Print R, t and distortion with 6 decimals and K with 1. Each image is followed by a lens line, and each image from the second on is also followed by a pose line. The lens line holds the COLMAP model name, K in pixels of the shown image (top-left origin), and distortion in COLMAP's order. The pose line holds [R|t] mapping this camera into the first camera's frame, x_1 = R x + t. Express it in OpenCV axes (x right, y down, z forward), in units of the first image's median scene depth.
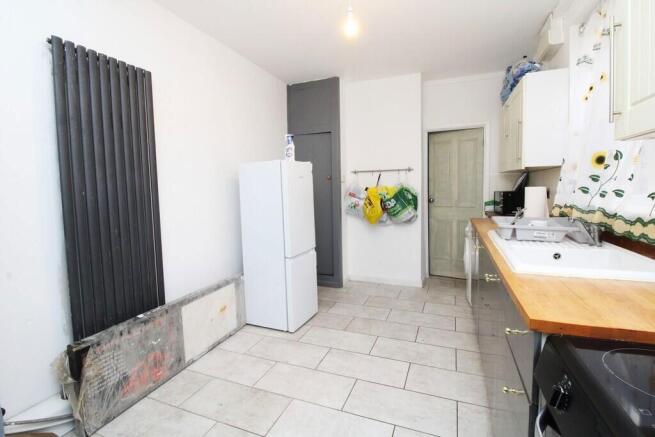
lens RADIAL K [[334.3, 0, 326.1], [0, 334.3, 215.3], [0, 0, 1]] dist [-0.000842, -0.000147]
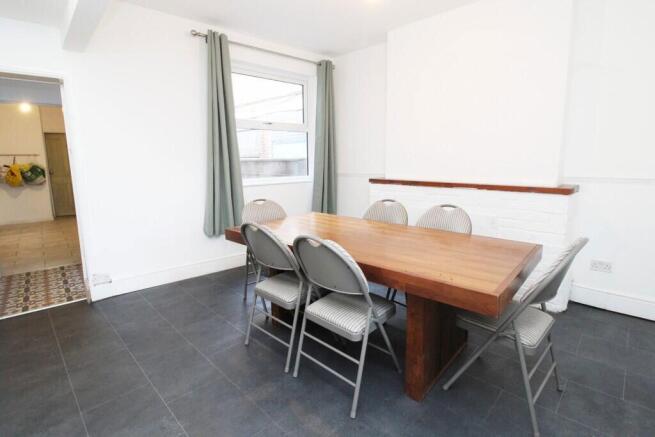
lens RADIAL K [[334.3, 0, 326.6], [0, 334.3, 217.1], [0, 0, 1]] dist [-0.000842, -0.000147]
pose [[0.413199, -0.147148, 0.898674, -0.759071], [0.078617, 0.988938, 0.125781, 0.089283], [-0.907241, 0.018679, 0.420196, -1.145750]]
